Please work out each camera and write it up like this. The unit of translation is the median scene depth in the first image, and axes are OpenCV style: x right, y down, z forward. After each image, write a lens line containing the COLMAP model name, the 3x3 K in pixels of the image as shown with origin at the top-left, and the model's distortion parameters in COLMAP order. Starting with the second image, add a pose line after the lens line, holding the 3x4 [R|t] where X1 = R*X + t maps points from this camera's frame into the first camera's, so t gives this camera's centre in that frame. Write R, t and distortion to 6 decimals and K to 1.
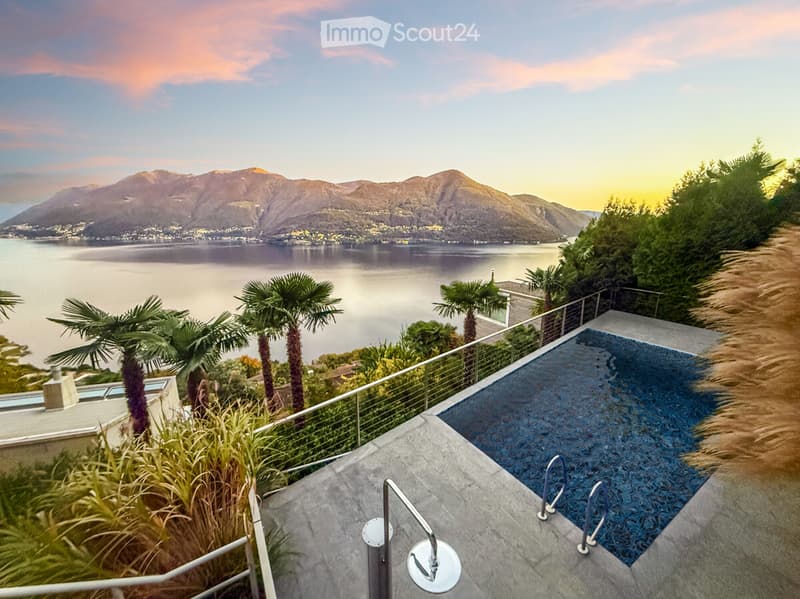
lens RADIAL K [[328.0, 0, 400.0], [0, 328.0, 299.5], [0, 0, 1]] dist [0.002193, 0.000357]
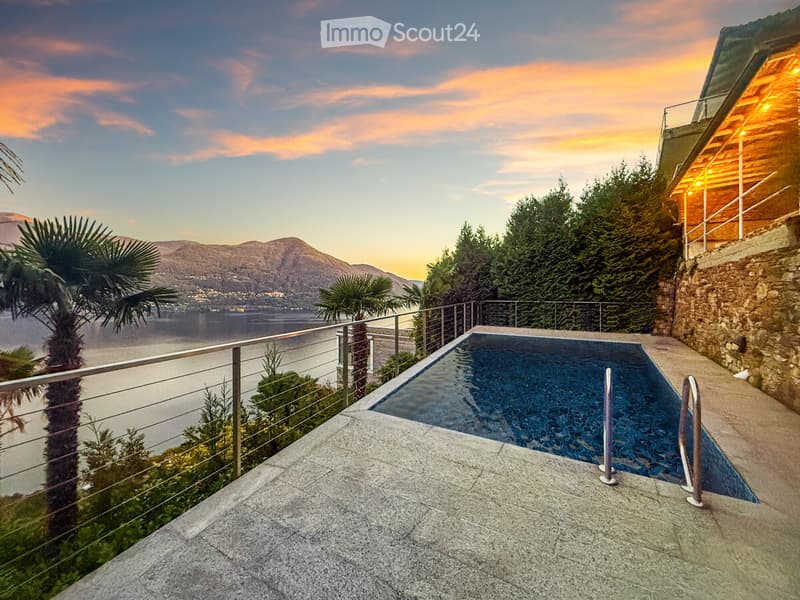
lens RADIAL K [[328.0, 0, 400.0], [0, 328.0, 300.0], [0, 0, 1]] dist [0.002193, 0.000357]
pose [[0.888810, 0.000325, 0.458275, -0.049513], [0.101582, 0.974984, -0.197707, 0.117875], [-0.446875, 0.222276, 0.866542, 0.162628]]
